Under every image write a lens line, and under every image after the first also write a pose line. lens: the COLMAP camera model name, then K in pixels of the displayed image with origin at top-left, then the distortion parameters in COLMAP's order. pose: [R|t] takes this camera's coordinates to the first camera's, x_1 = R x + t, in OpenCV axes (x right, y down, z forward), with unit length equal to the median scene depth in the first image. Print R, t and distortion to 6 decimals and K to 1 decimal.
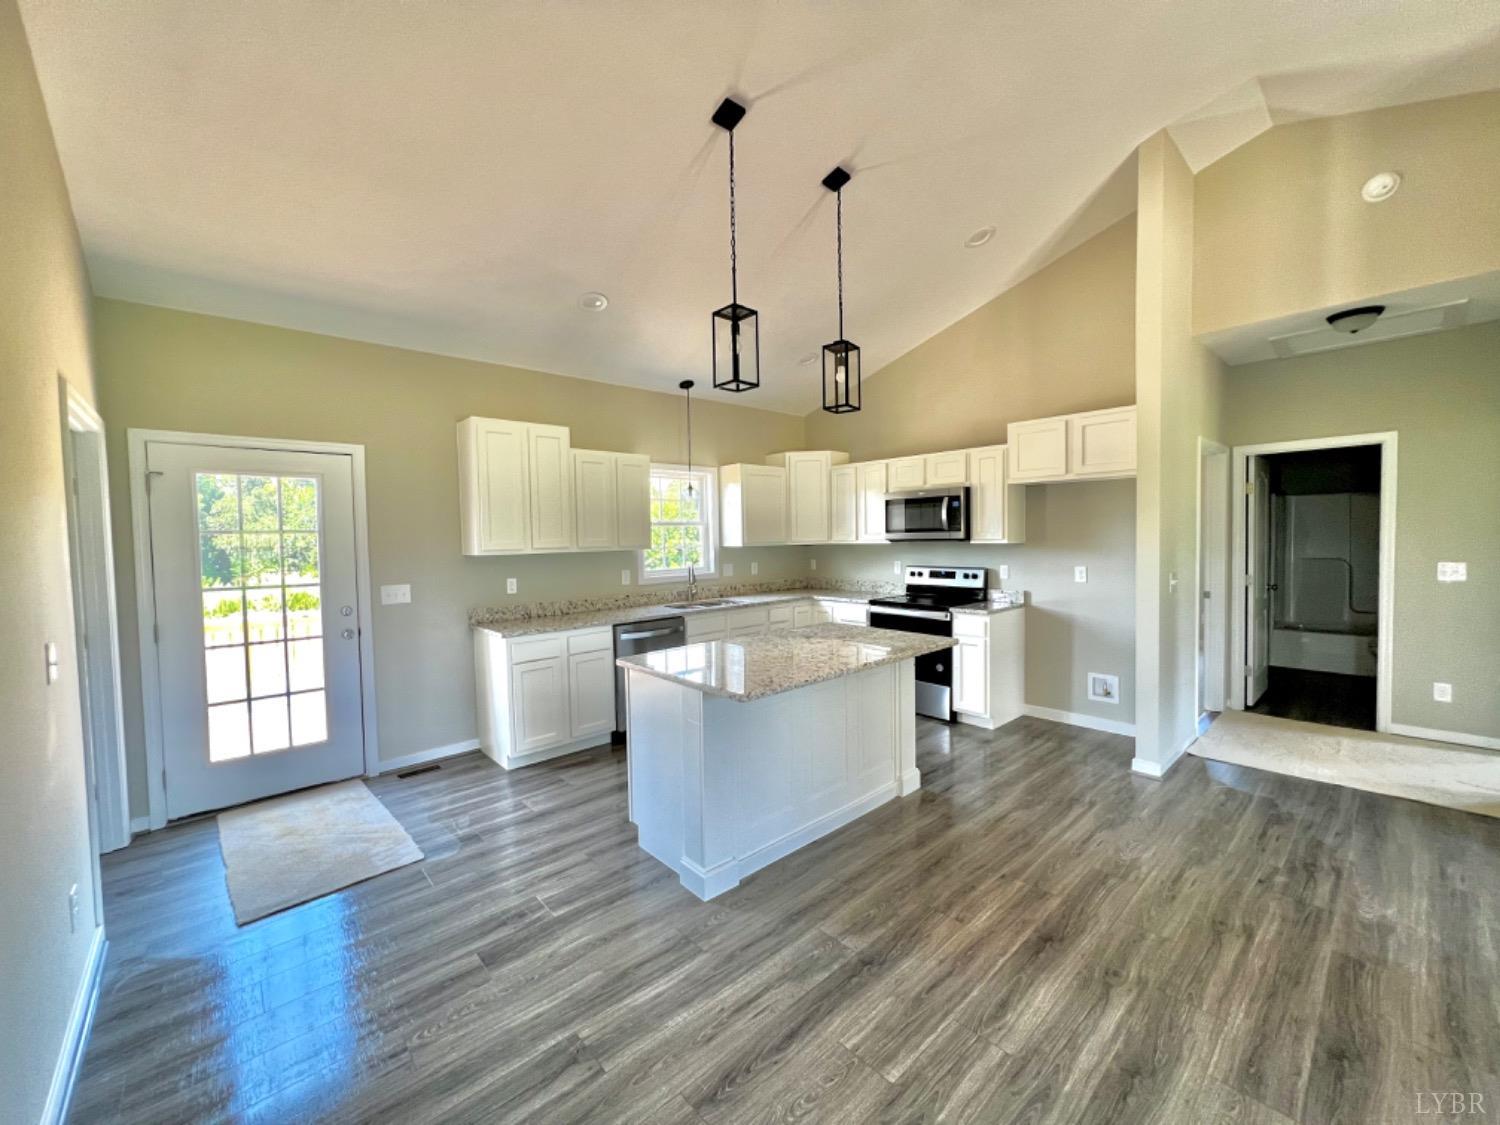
lens RADIAL K [[601.3, 0, 750.0], [0, 601.3, 562.5], [0, 0, 1]] dist [-0.000604, 0.000035]
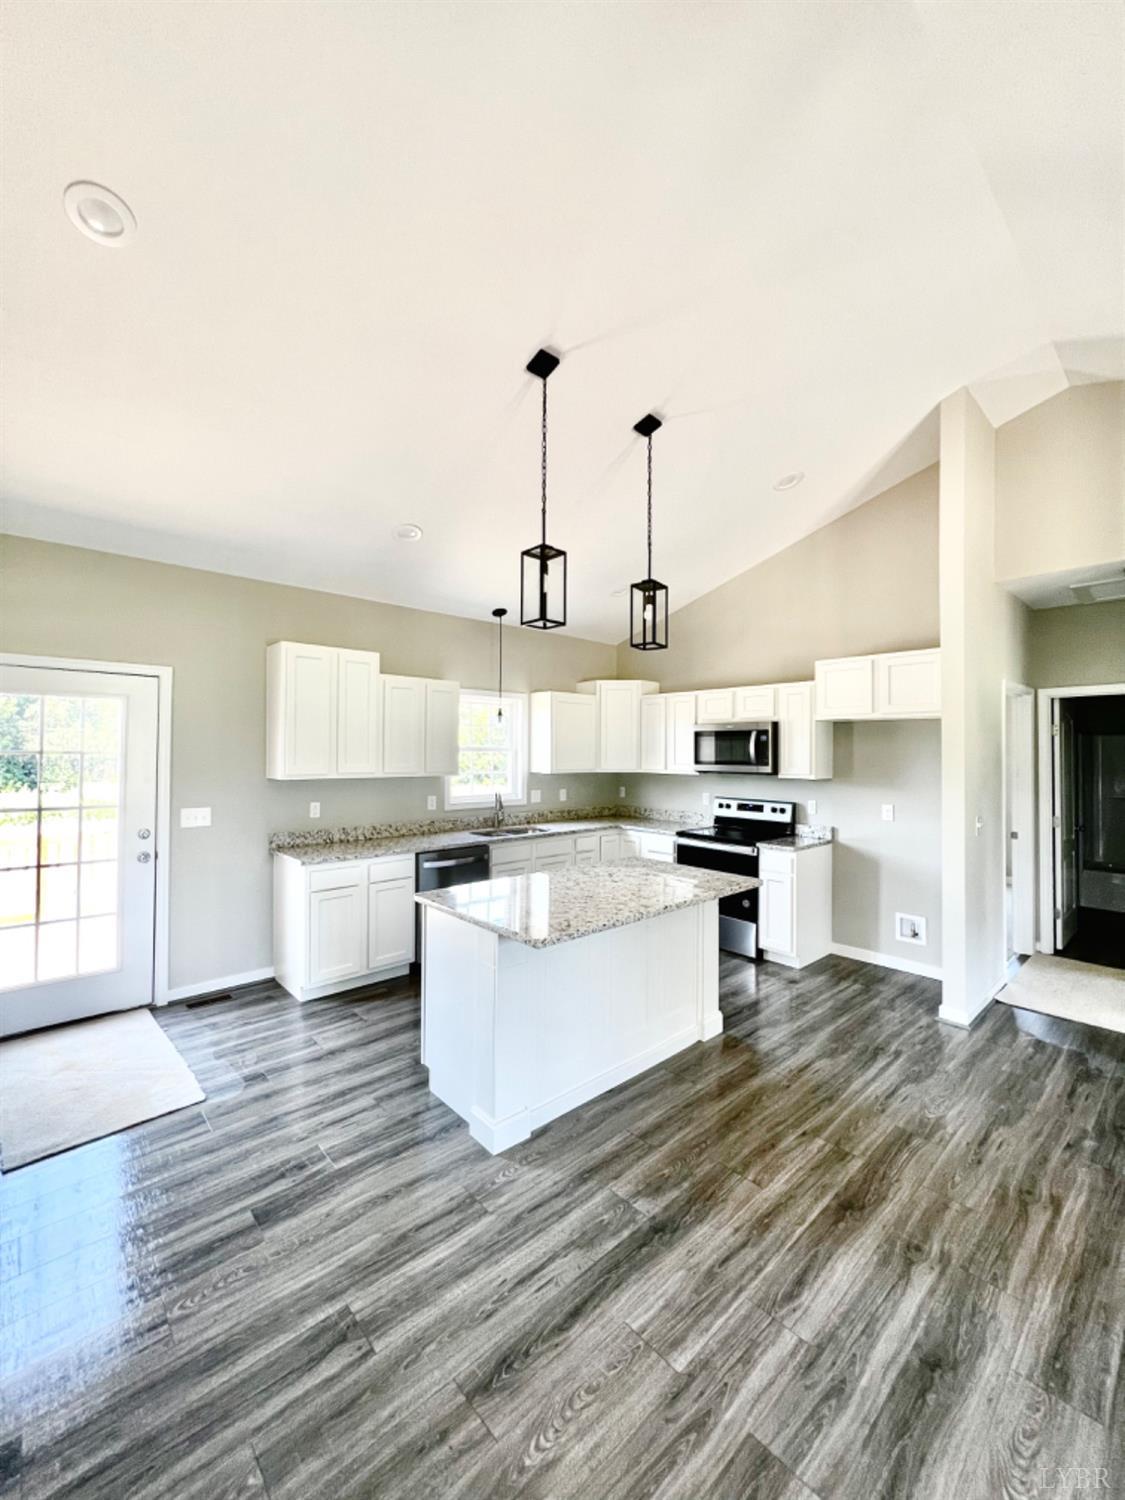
lens RADIAL K [[601.3, 0, 568.4], [0, 601.3, 747.7], [0, 0, 1]] dist [-0.000604, 0.000035]
pose [[0.999651, 0.025698, 0.006084, 0.019431], [-0.025337, 0.998256, -0.053327, -0.034430], [-0.007444, 0.053154, 0.998559, 0.004383]]
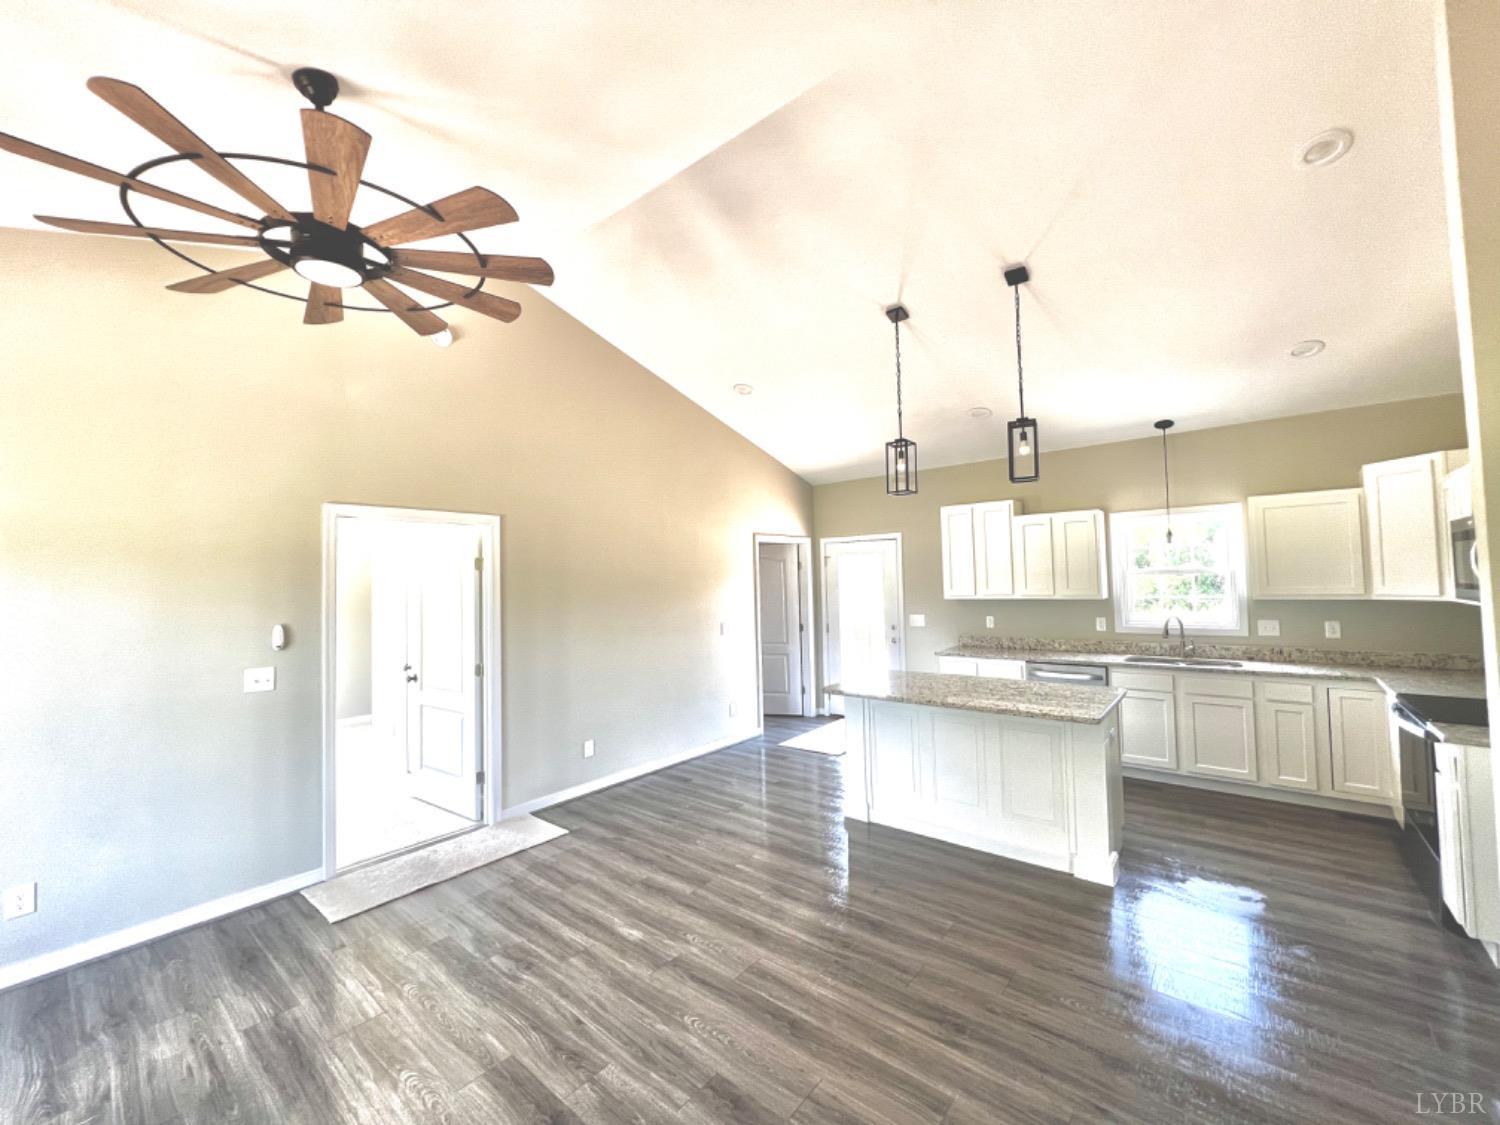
lens RADIAL K [[602.7, 0, 743.3], [0, 602.7, 559.8], [0, 0, 1]] dist [-0.000474, 0.000290]
pose [[0.138457, -0.019324, -0.990180, 1.393104], [-0.023864, 0.999454, -0.022842, -0.090054], [0.990081, 0.026792, 0.137920, 0.422835]]
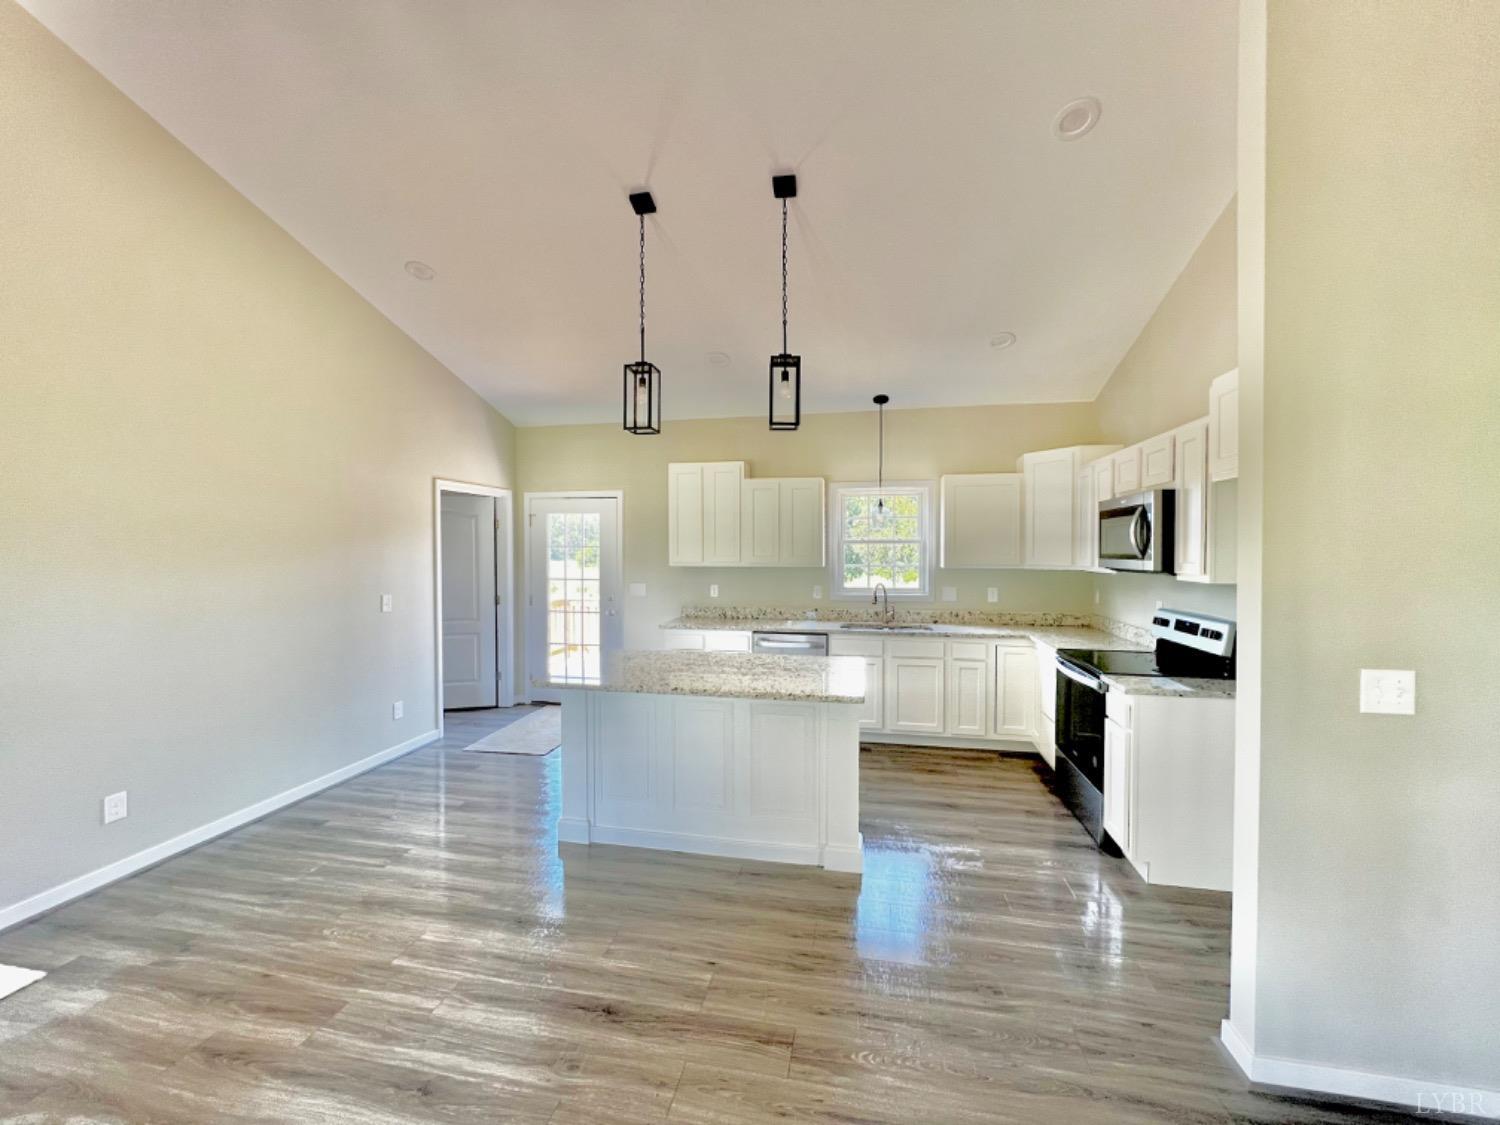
lens RADIAL K [[602.7, 0, 743.3], [0, 602.7, 559.8], [0, 0, 1]] dist [-0.000474, 0.000290]
pose [[0.589088, 0.033827, -0.807360, 1.064141], [-0.049363, 0.998764, 0.005828, -0.059101], [0.806560, 0.036420, 0.590030, 0.478618]]
